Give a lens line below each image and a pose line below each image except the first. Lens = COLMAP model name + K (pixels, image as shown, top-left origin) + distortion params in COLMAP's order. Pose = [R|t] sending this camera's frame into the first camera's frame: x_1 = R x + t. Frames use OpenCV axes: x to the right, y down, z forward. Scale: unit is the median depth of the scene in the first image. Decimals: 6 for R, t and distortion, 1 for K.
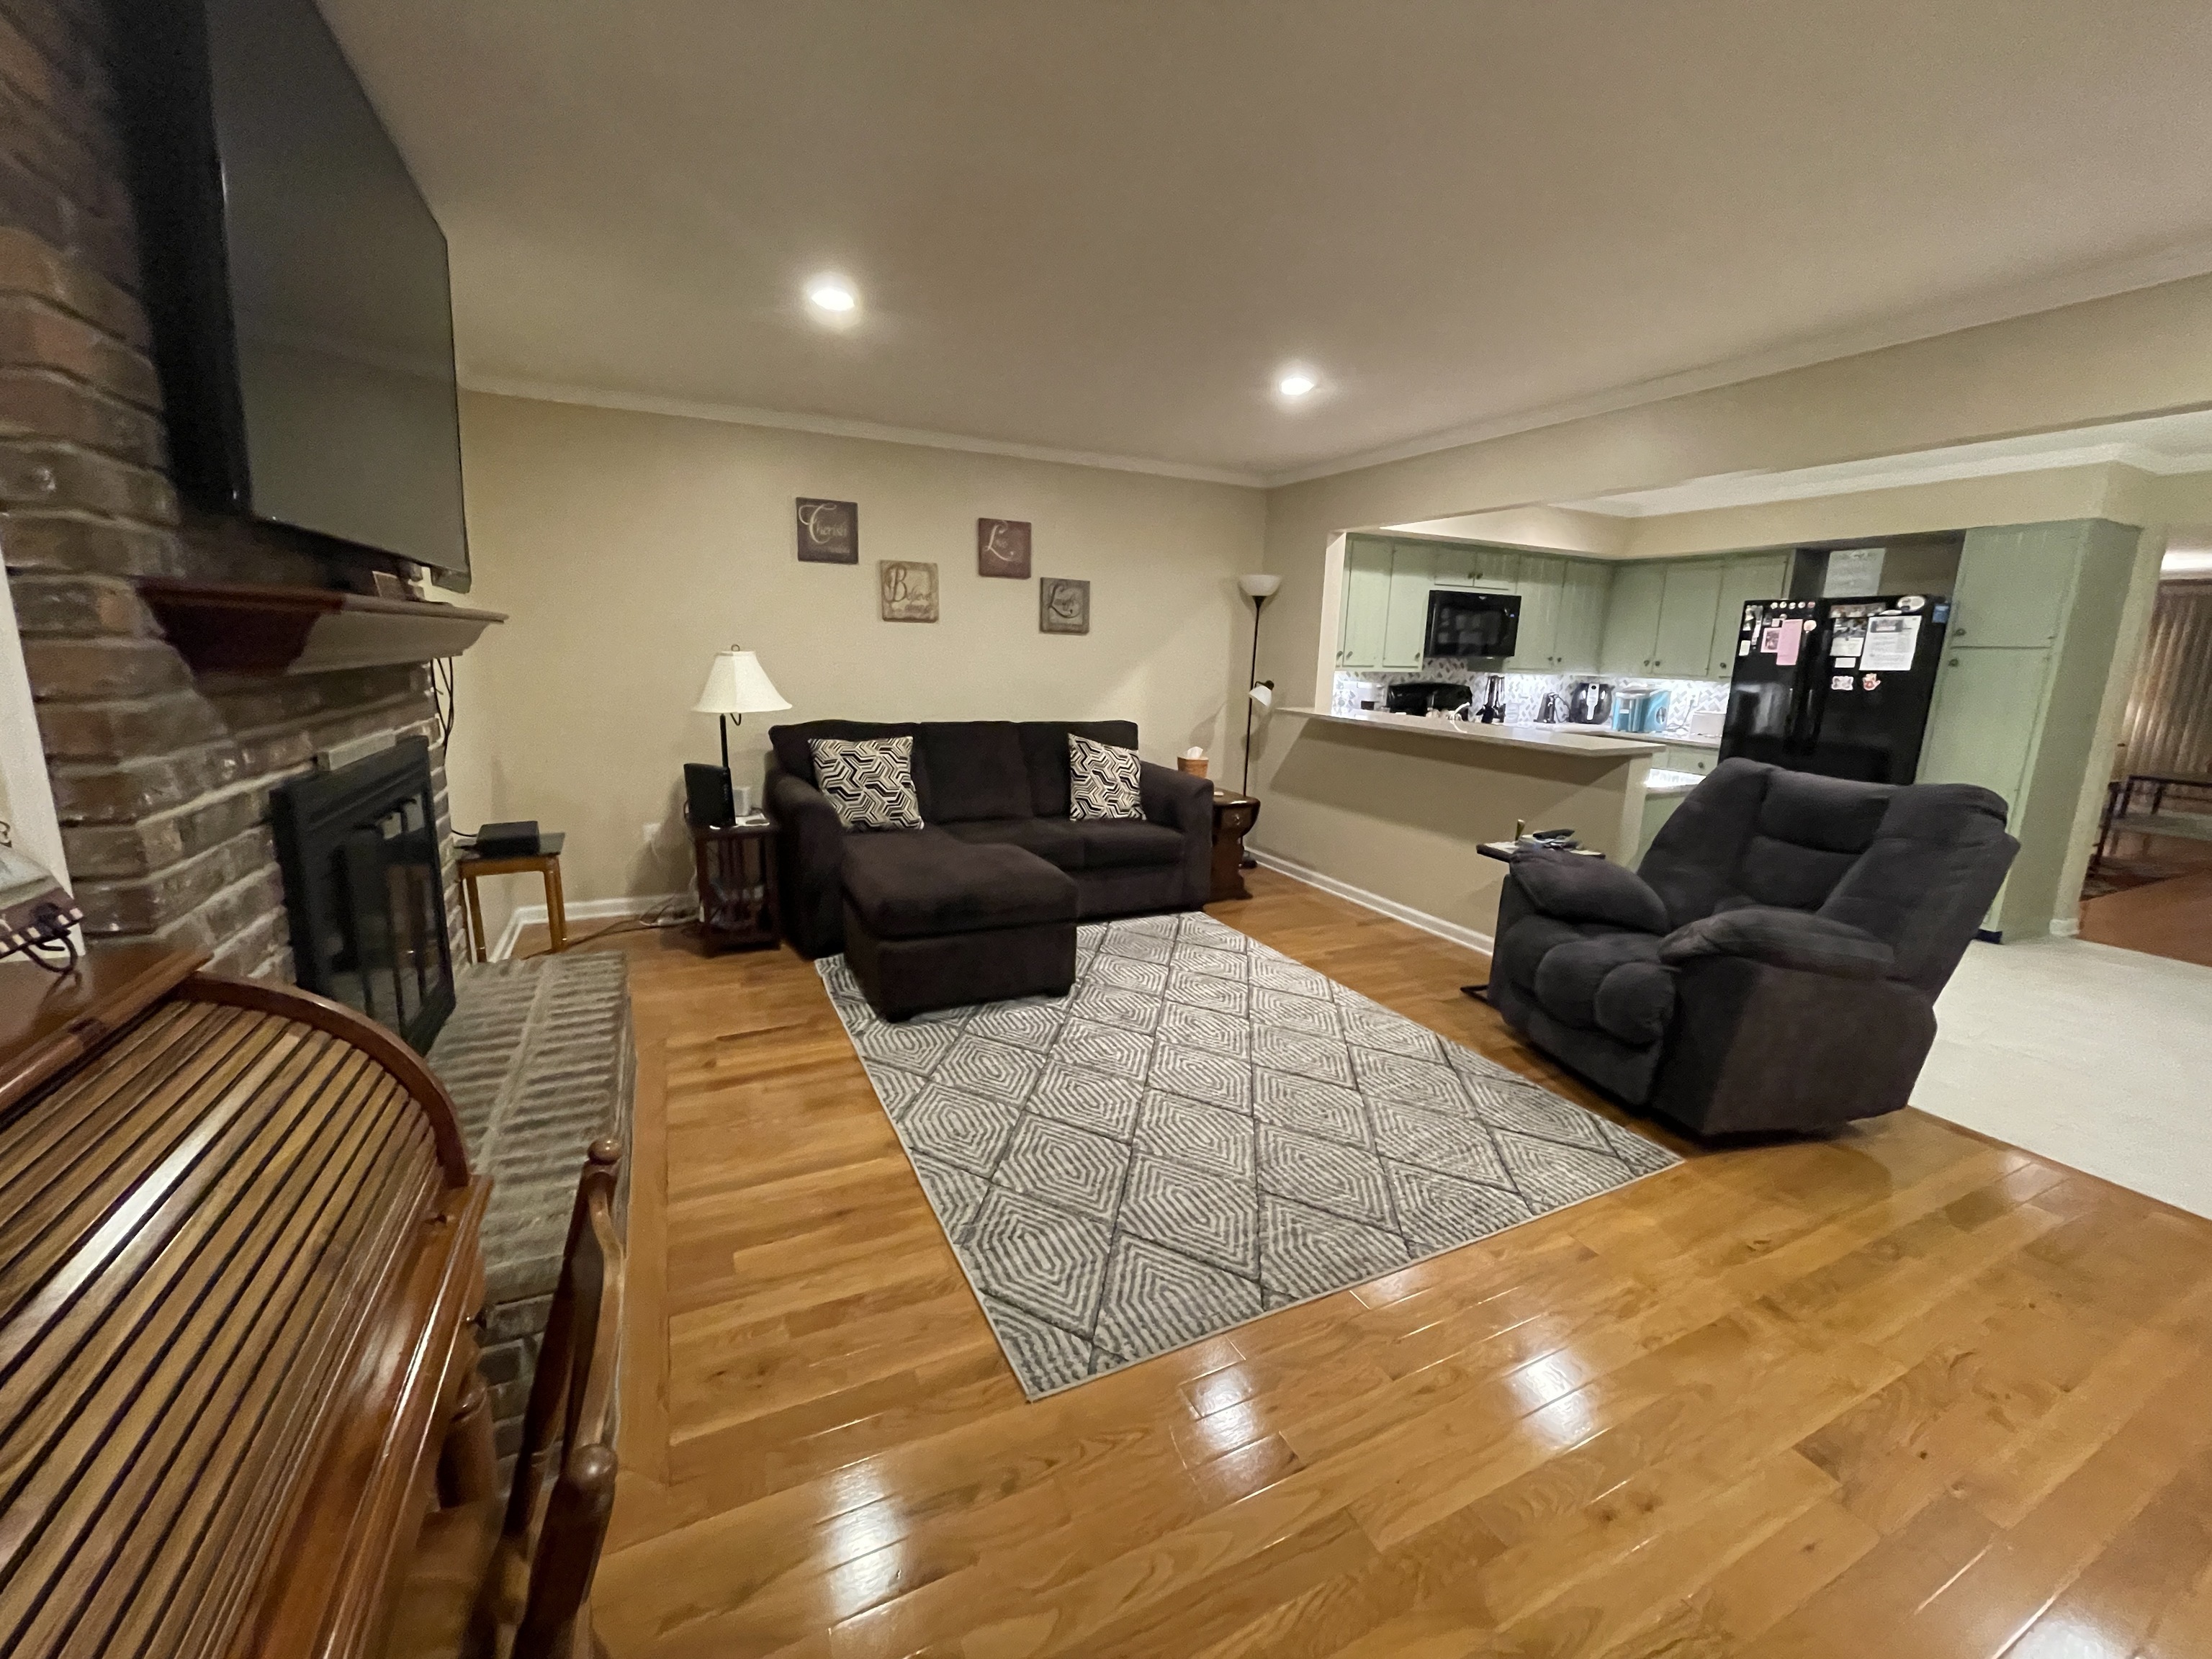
lens RADIAL K [[903.1, 0, 1102.3], [0, 903.1, 828.7], [0, 0, 1]] dist [-0.000636, 0.000917]
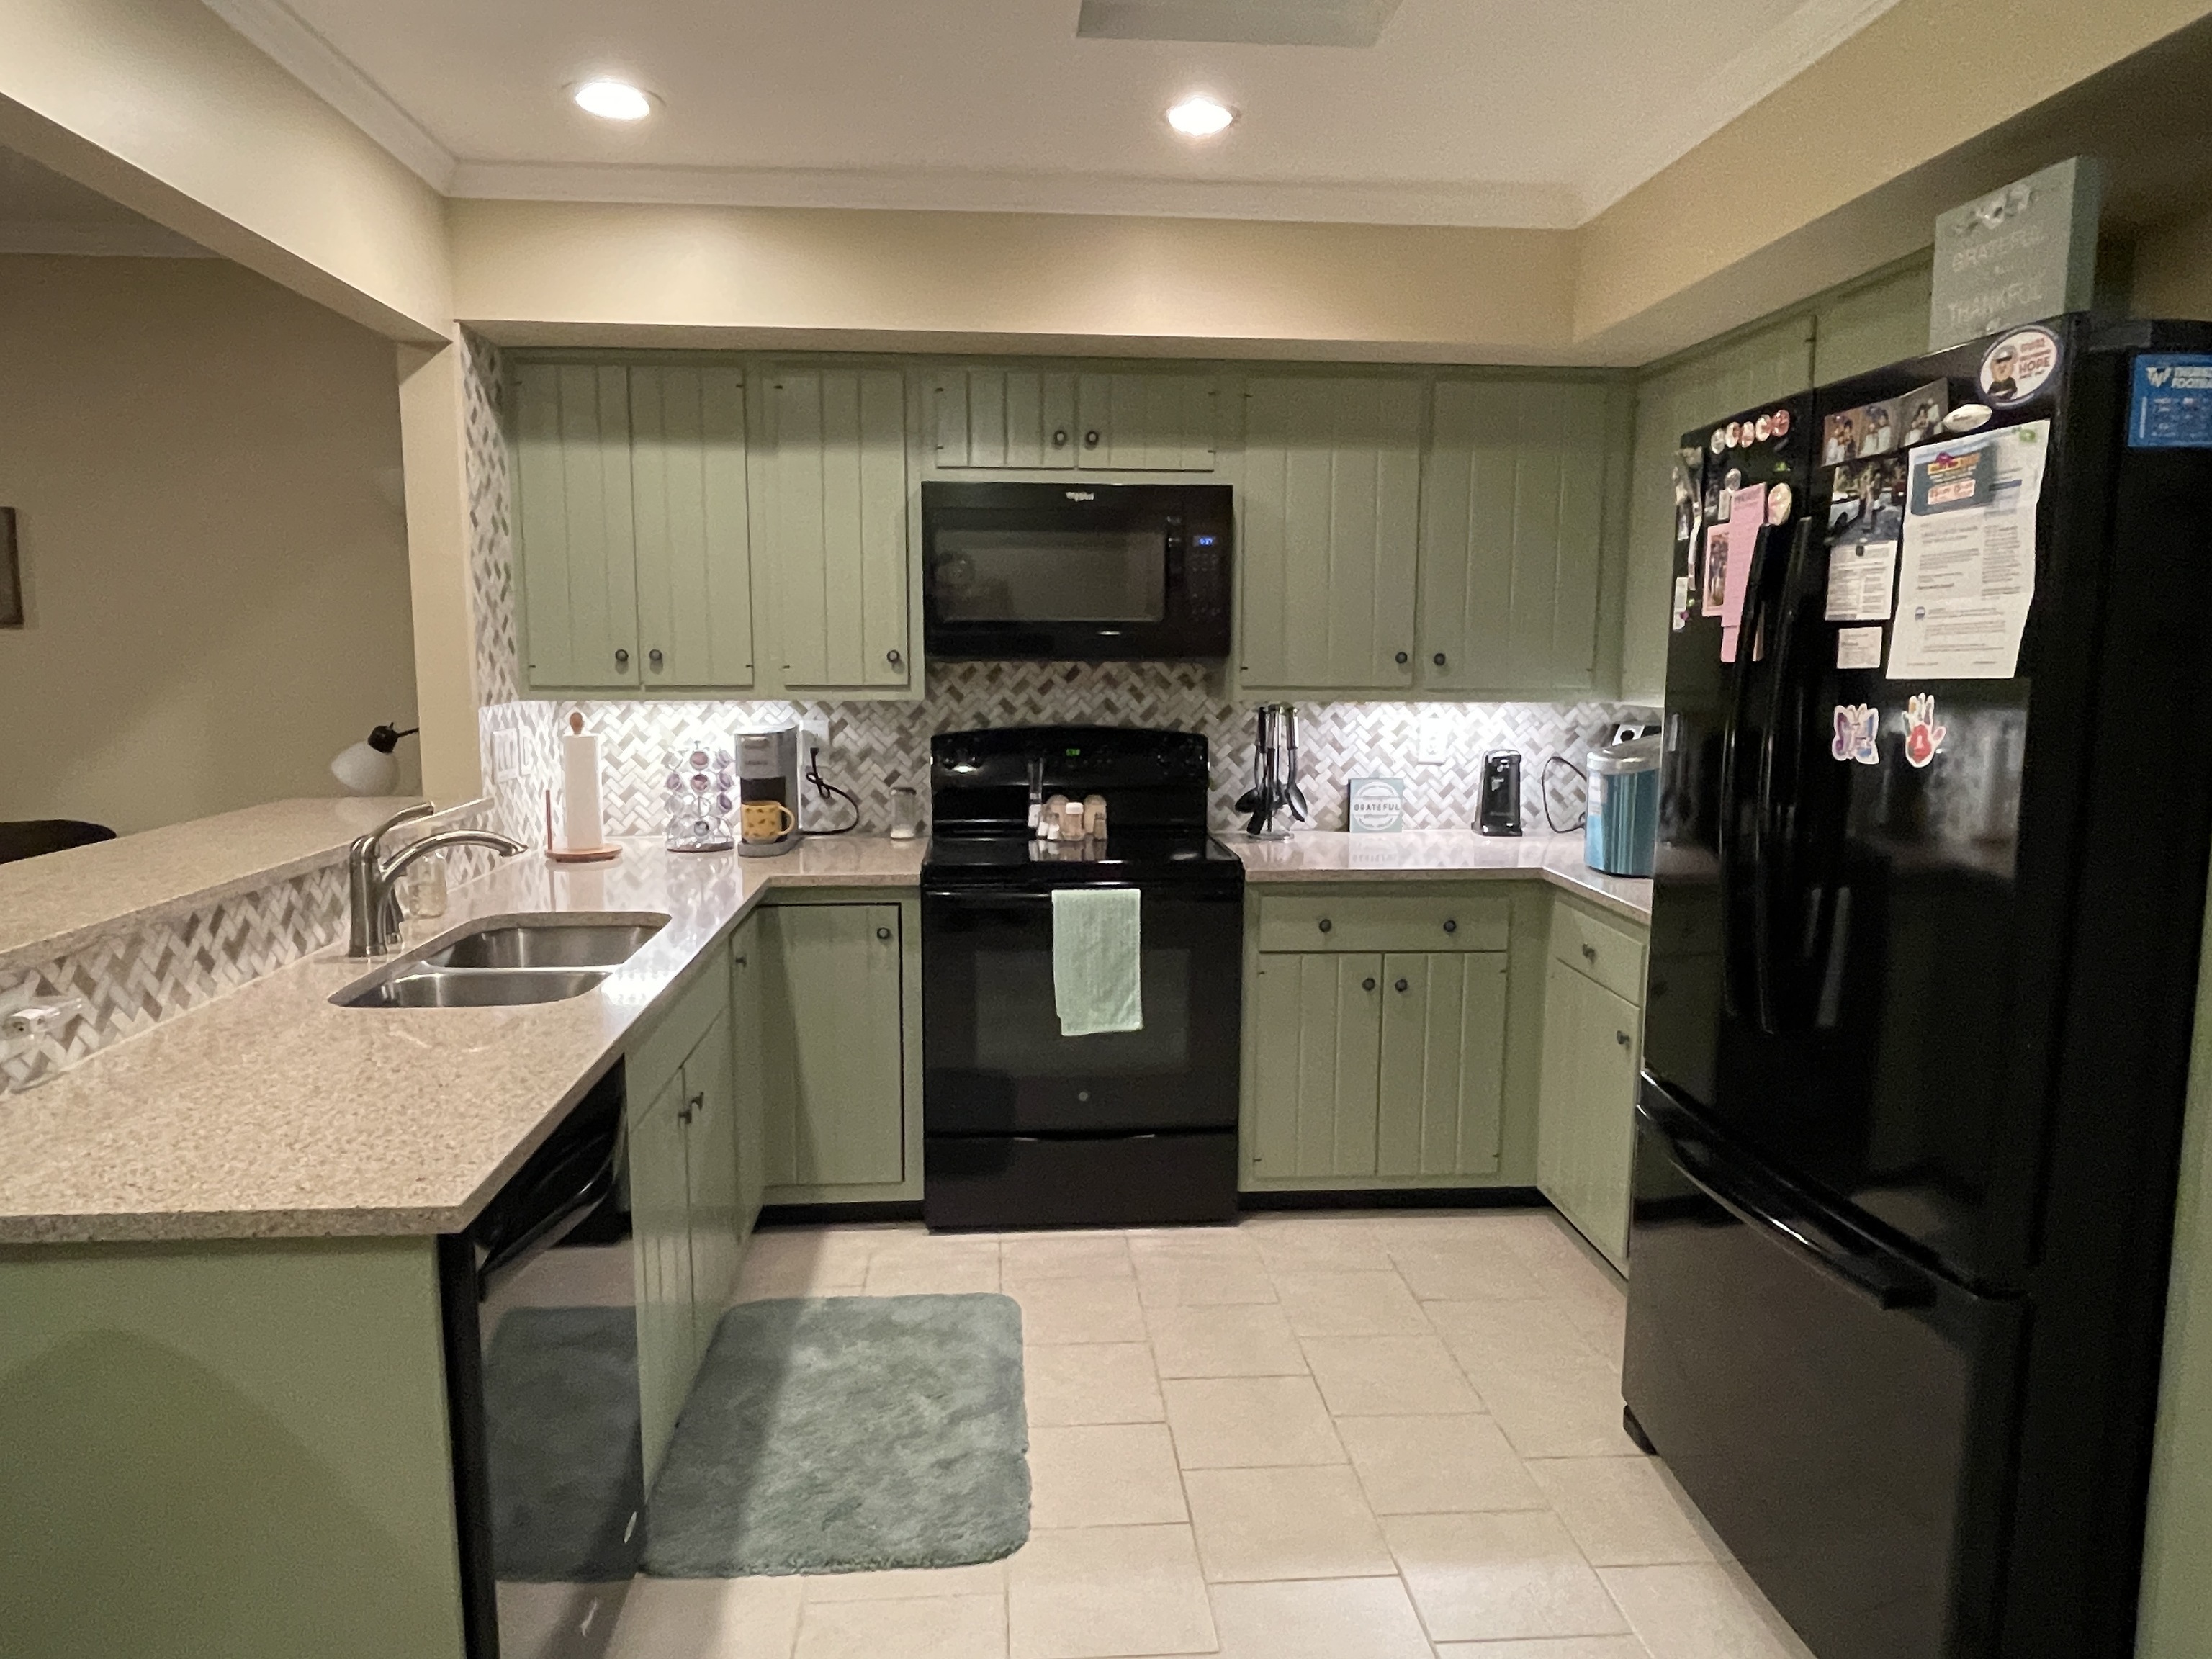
lens RADIAL K [[1425.9, 0, 1105.2], [0, 1425.9, 832.2], [0, 0, 1]] dist [0.009506, -0.021363]
pose [[0.929536, 0.023234, -0.367998, 0.790377], [-0.051466, 0.996419, -0.067088, -0.102328], [0.365121, 0.081300, 0.927403, 0.595822]]
